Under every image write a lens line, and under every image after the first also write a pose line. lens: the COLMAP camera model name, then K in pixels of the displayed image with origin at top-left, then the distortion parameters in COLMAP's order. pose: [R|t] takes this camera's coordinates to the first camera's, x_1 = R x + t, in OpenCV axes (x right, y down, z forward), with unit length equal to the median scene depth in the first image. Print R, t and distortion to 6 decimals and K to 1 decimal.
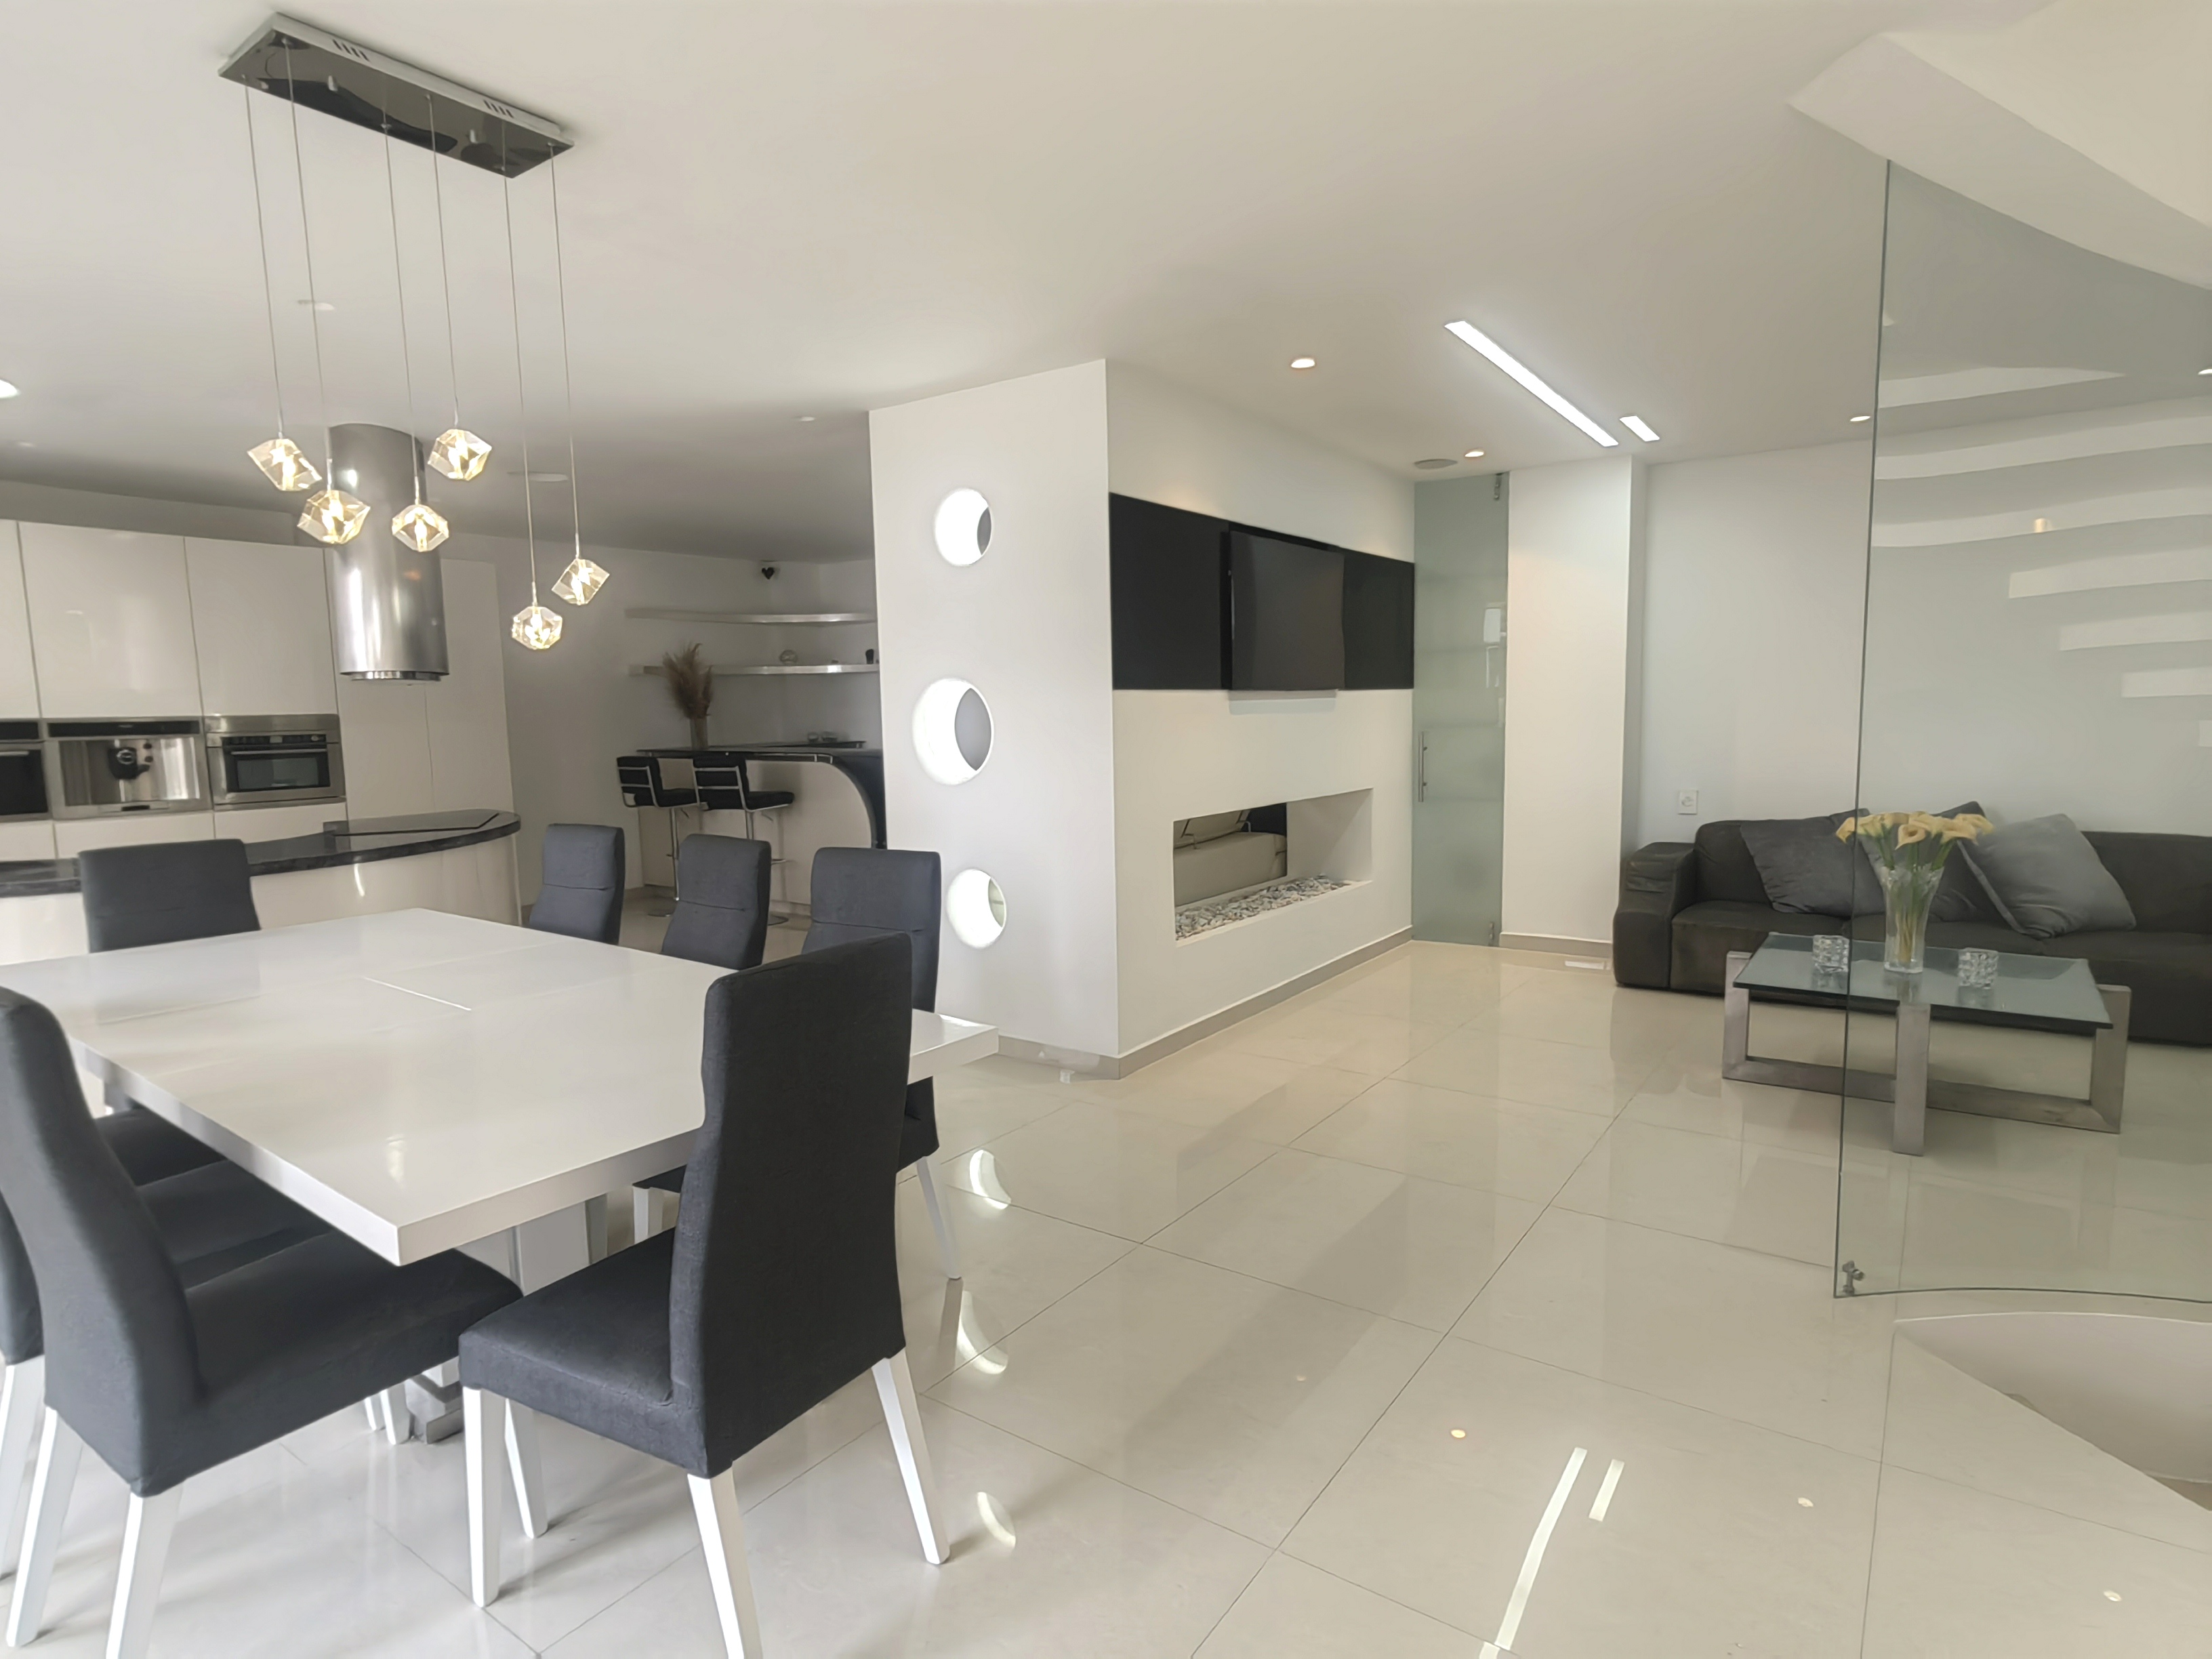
lens RADIAL K [[1178.2, 0, 1112.9], [0, 1178.2, 843.4], [0, 0, 1]] dist [-0.025655, 0.023176]
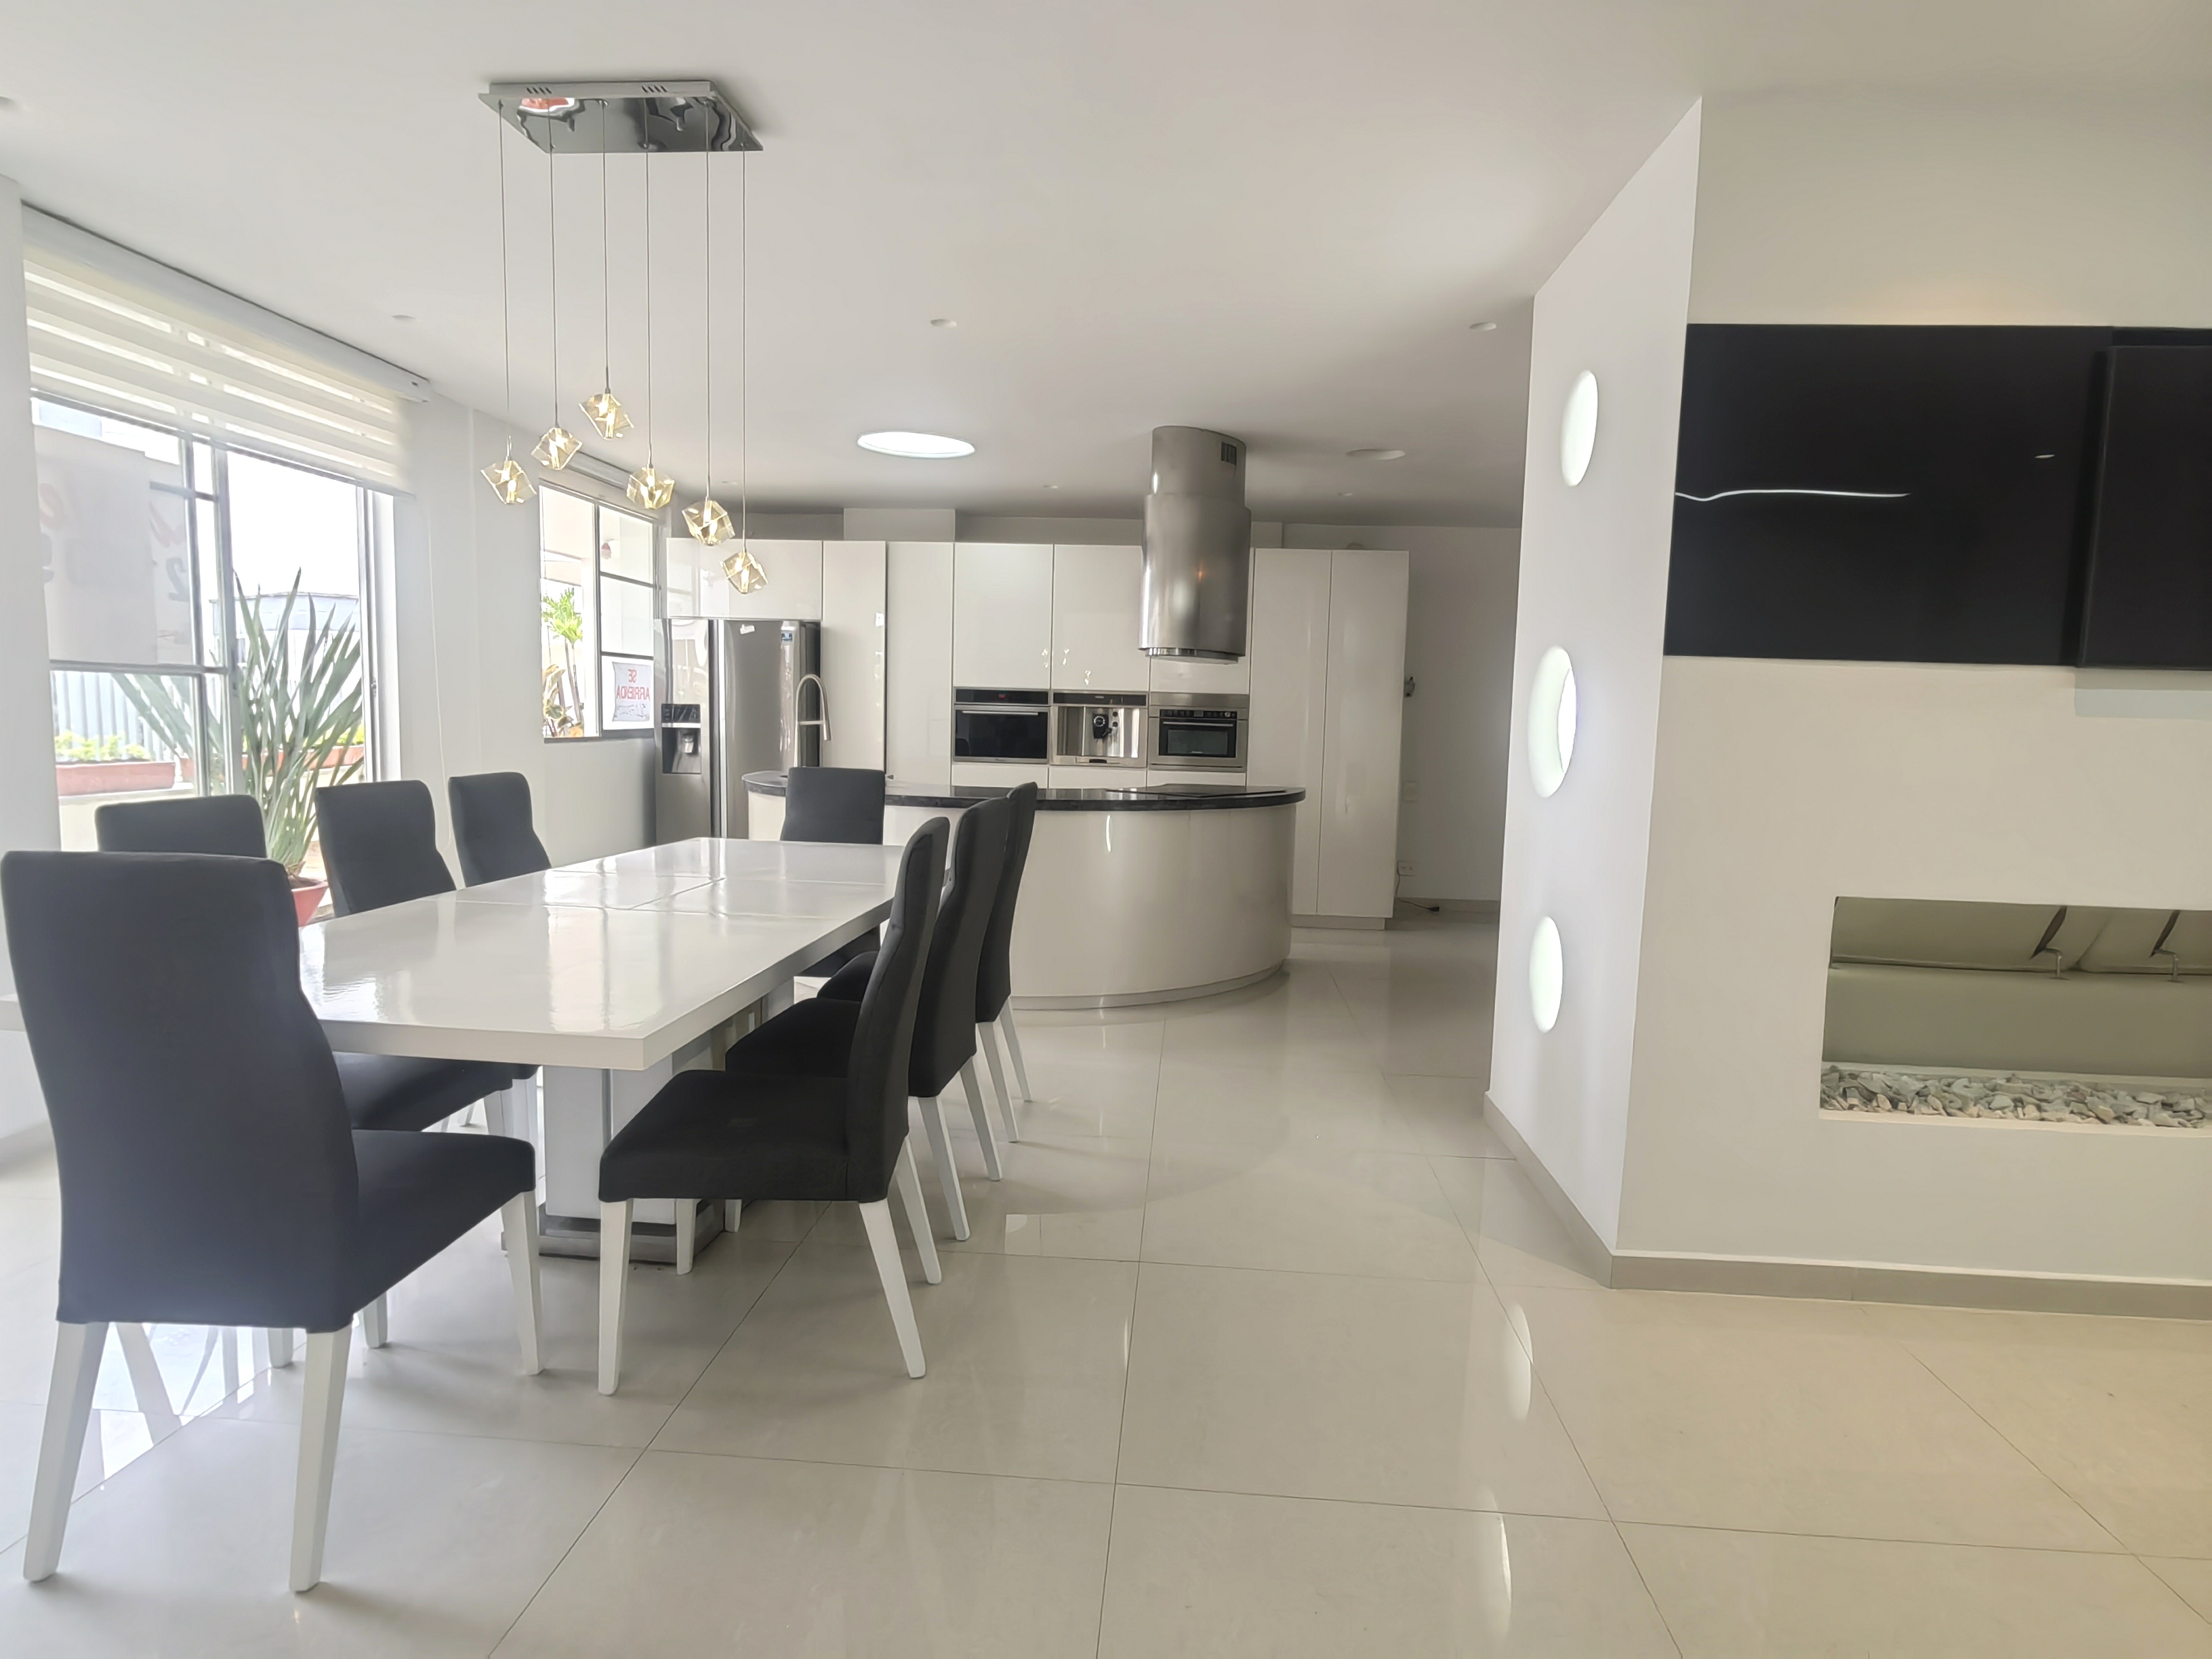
lens RADIAL K [[1178.2, 0, 1112.9], [0, 1178.2, 843.4], [0, 0, 1]] dist [-0.025655, 0.023176]
pose [[0.510603, 0.127482, -0.850314, 0.206305], [-0.139016, 0.988176, 0.064673, -0.019385], [0.848504, 0.085185, 0.522287, 0.250276]]
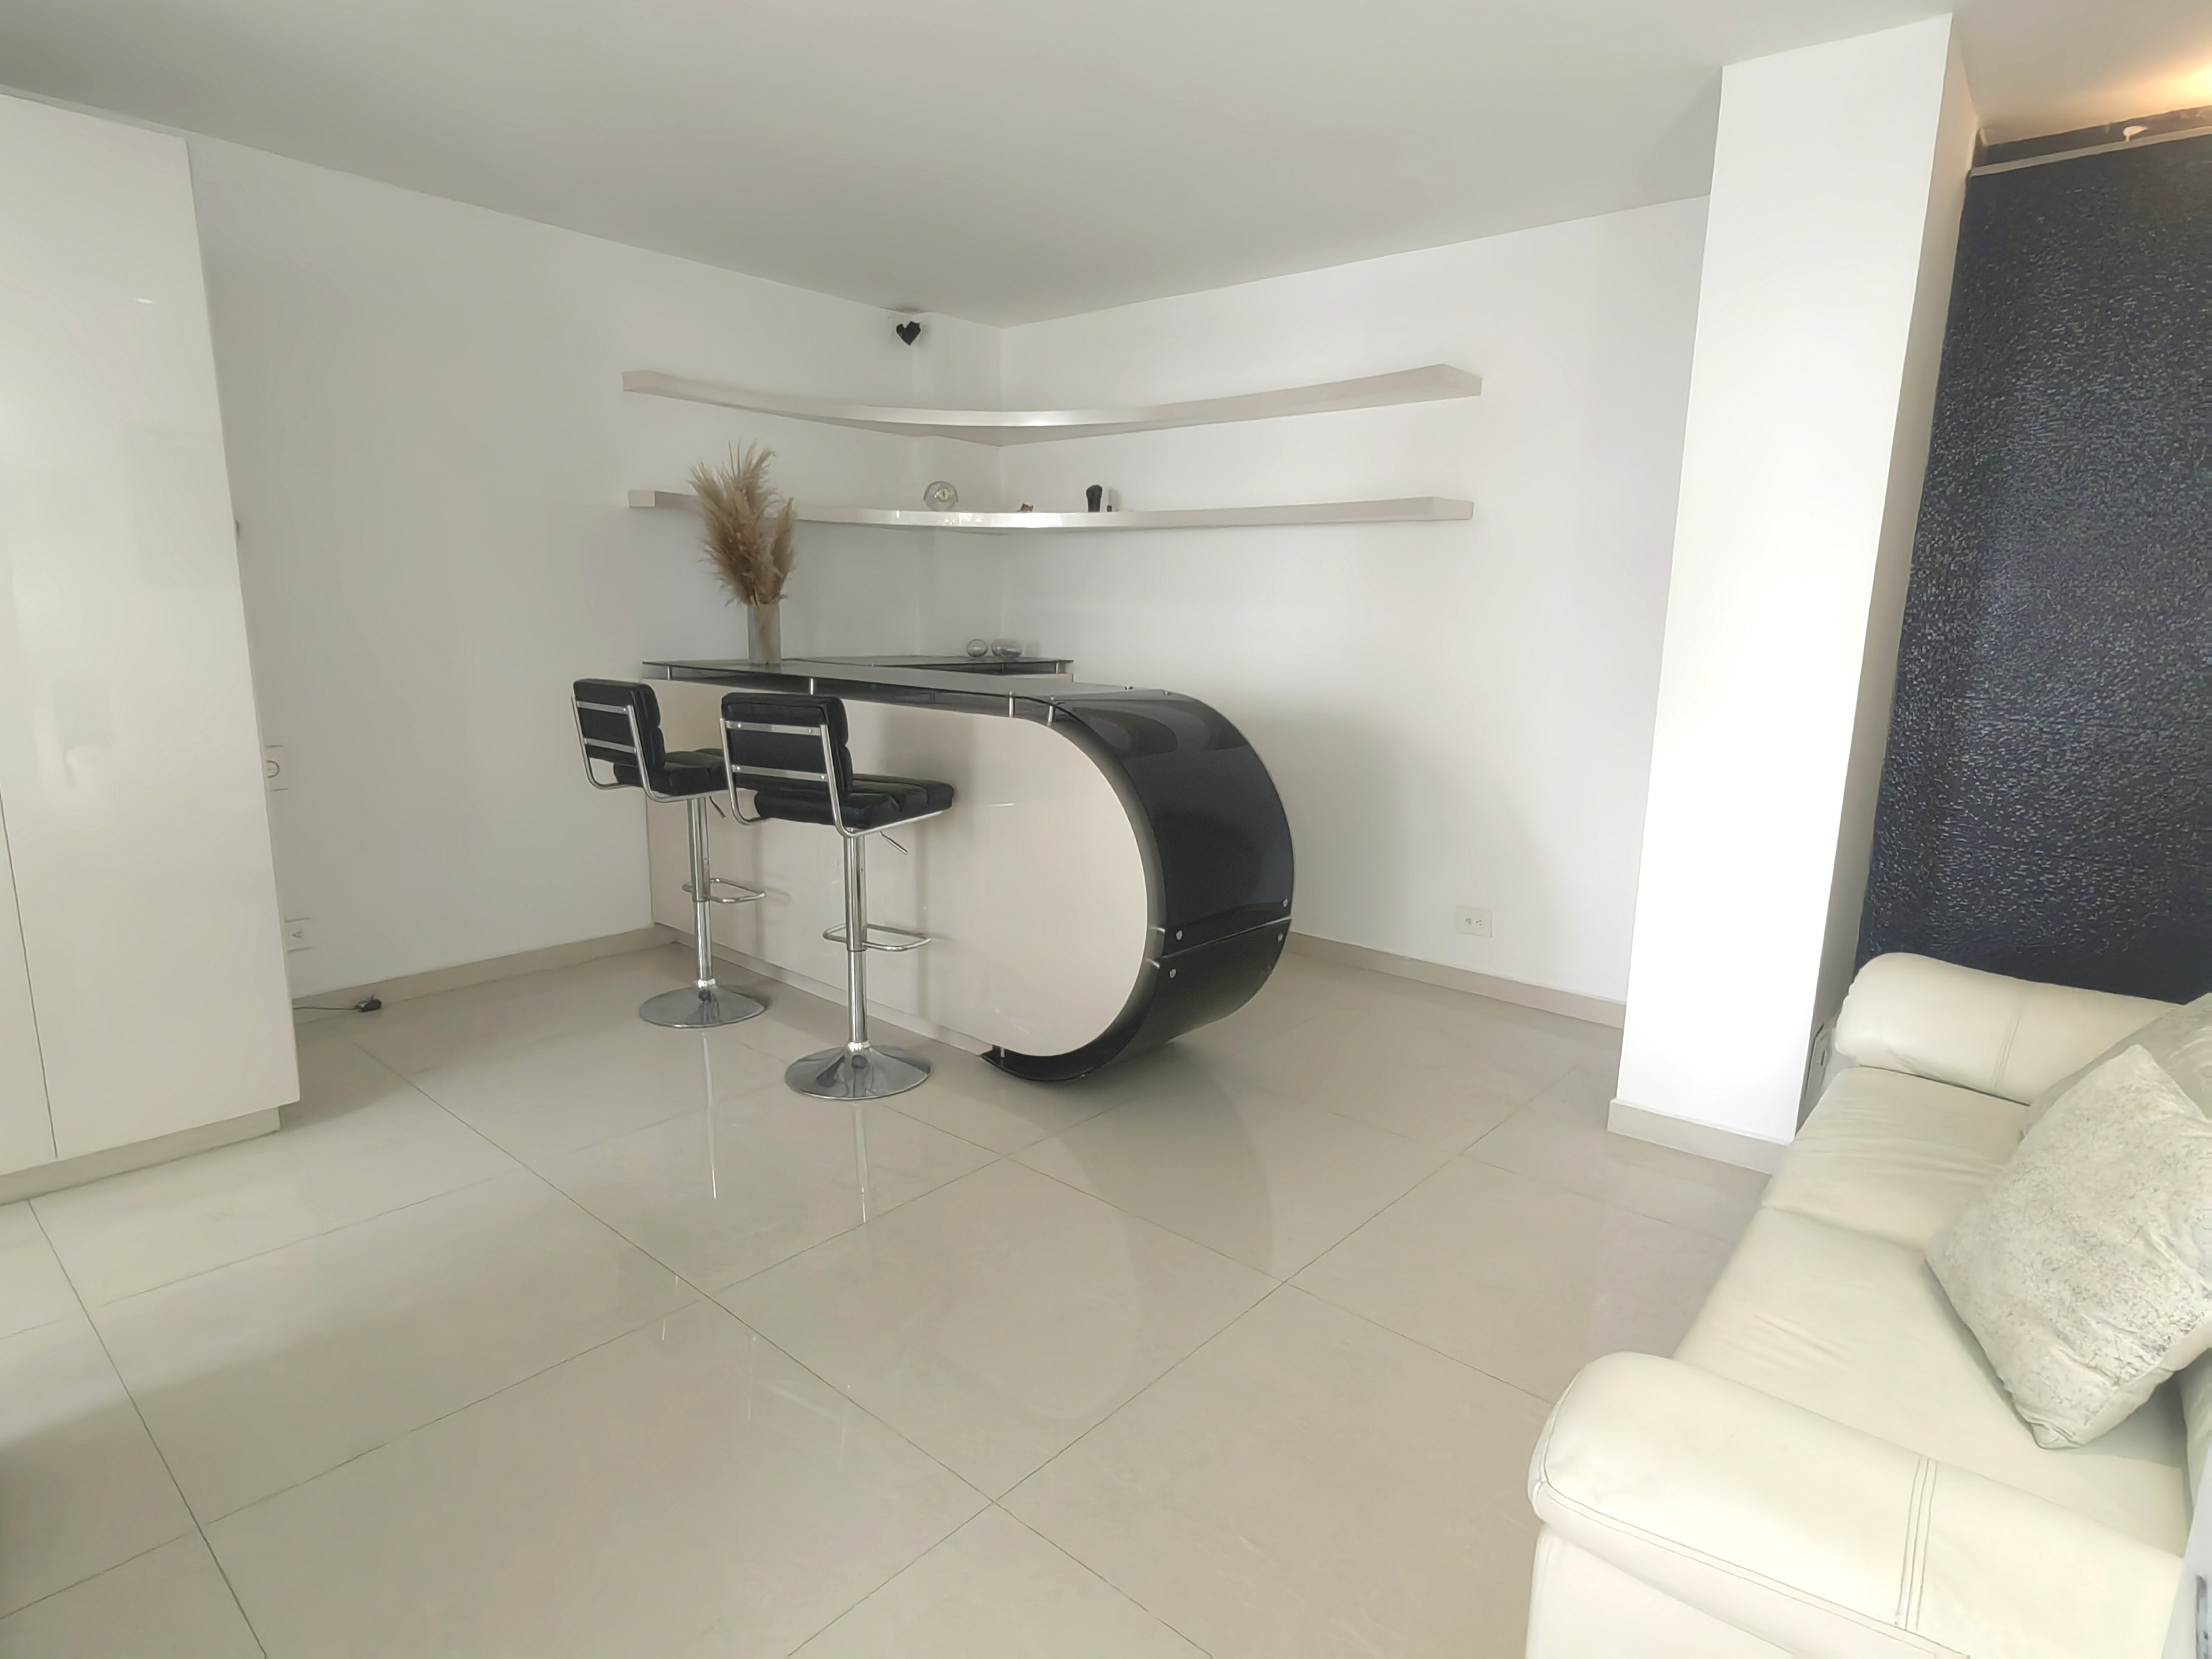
lens RADIAL K [[1178.2, 0, 1112.9], [0, 1178.2, 843.4], [0, 0, 1]] dist [-0.025655, 0.023176]
pose [[0.994268, 0.058484, -0.089500, -0.176413], [-0.051593, 0.995660, 0.077461, -0.058636], [0.093642, -0.072399, 0.992970, 0.584266]]
